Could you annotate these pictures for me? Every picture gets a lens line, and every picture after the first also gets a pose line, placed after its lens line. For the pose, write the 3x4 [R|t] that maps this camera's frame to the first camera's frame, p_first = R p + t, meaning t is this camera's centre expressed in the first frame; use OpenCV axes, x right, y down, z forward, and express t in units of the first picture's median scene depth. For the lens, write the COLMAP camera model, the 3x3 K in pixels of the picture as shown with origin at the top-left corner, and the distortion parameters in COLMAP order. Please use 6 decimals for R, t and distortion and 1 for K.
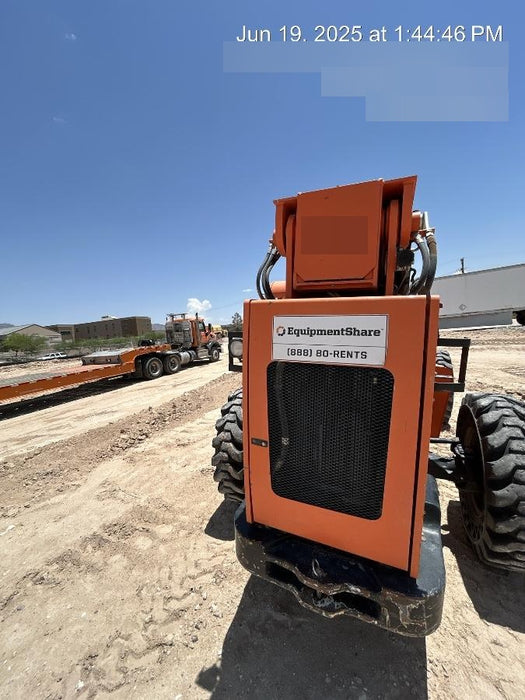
lens RADIAL K [[276.9, 0, 262.5], [0, 276.9, 351.0], [0, 0, 1]] dist [0.001157, 0.000164]
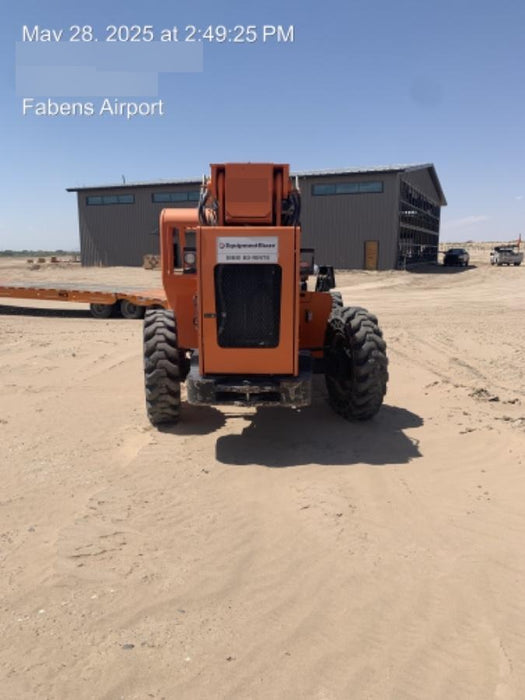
lens RADIAL K [[538.8, 0, 262.4], [0, 538.8, 350.0], [0, 0, 1]] dist [0.073463, -0.030419]
pose [[0.921676, -0.056029, 0.383893, -1.061103], [0.042087, 0.998117, 0.044631, 0.449411], [-0.385671, -0.024978, 0.922298, -2.283304]]
